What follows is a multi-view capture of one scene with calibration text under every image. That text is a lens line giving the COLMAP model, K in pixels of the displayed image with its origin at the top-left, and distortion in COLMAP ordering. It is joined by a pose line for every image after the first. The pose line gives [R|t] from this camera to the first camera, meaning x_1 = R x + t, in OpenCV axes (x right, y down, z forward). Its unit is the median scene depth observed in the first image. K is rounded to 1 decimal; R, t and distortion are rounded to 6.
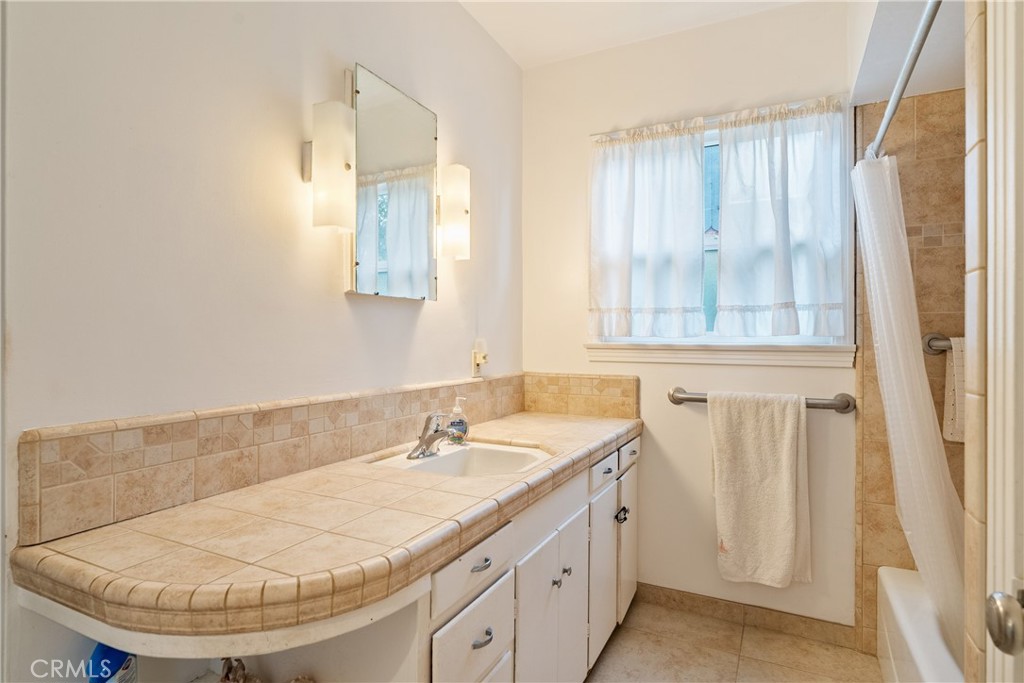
lens RADIAL K [[555.2, 0, 509.2], [0, 555.2, 335.0], [0, 0, 1]] dist [-0.004414, 0.002303]
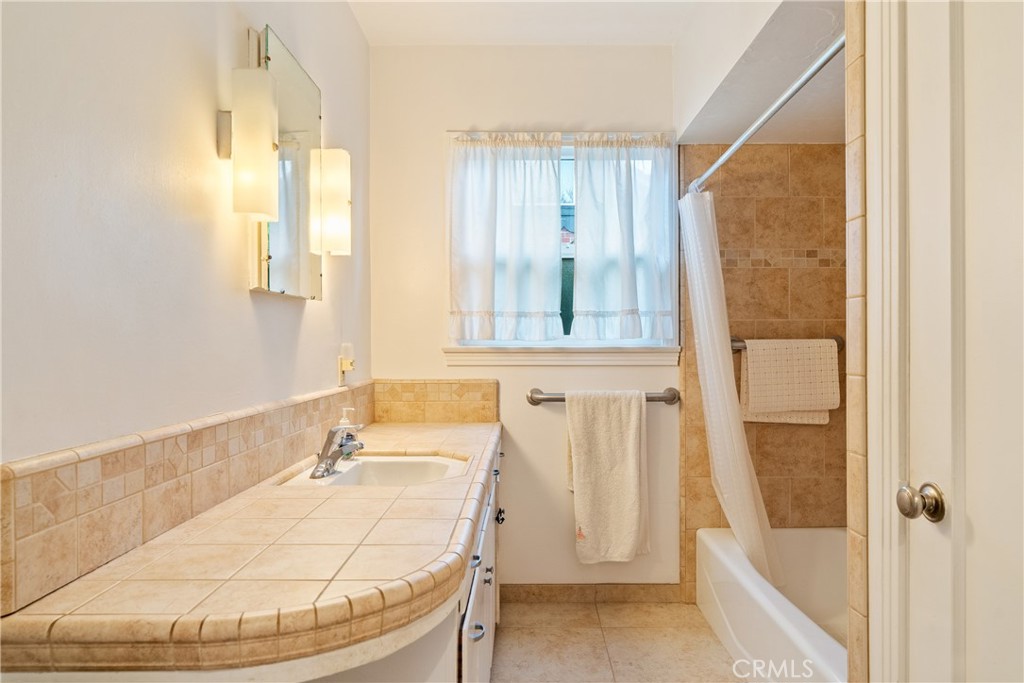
lens RADIAL K [[612.3, 0, 568.4], [0, 612.3, 340.0], [0, 0, 1]] dist [-0.005193, 0.002826]
pose [[0.880937, -0.004323, 0.473214, -0.216768], [0.002807, 0.999988, 0.003910, -0.001153], [-0.473226, -0.002116, 0.880939, -0.042856]]
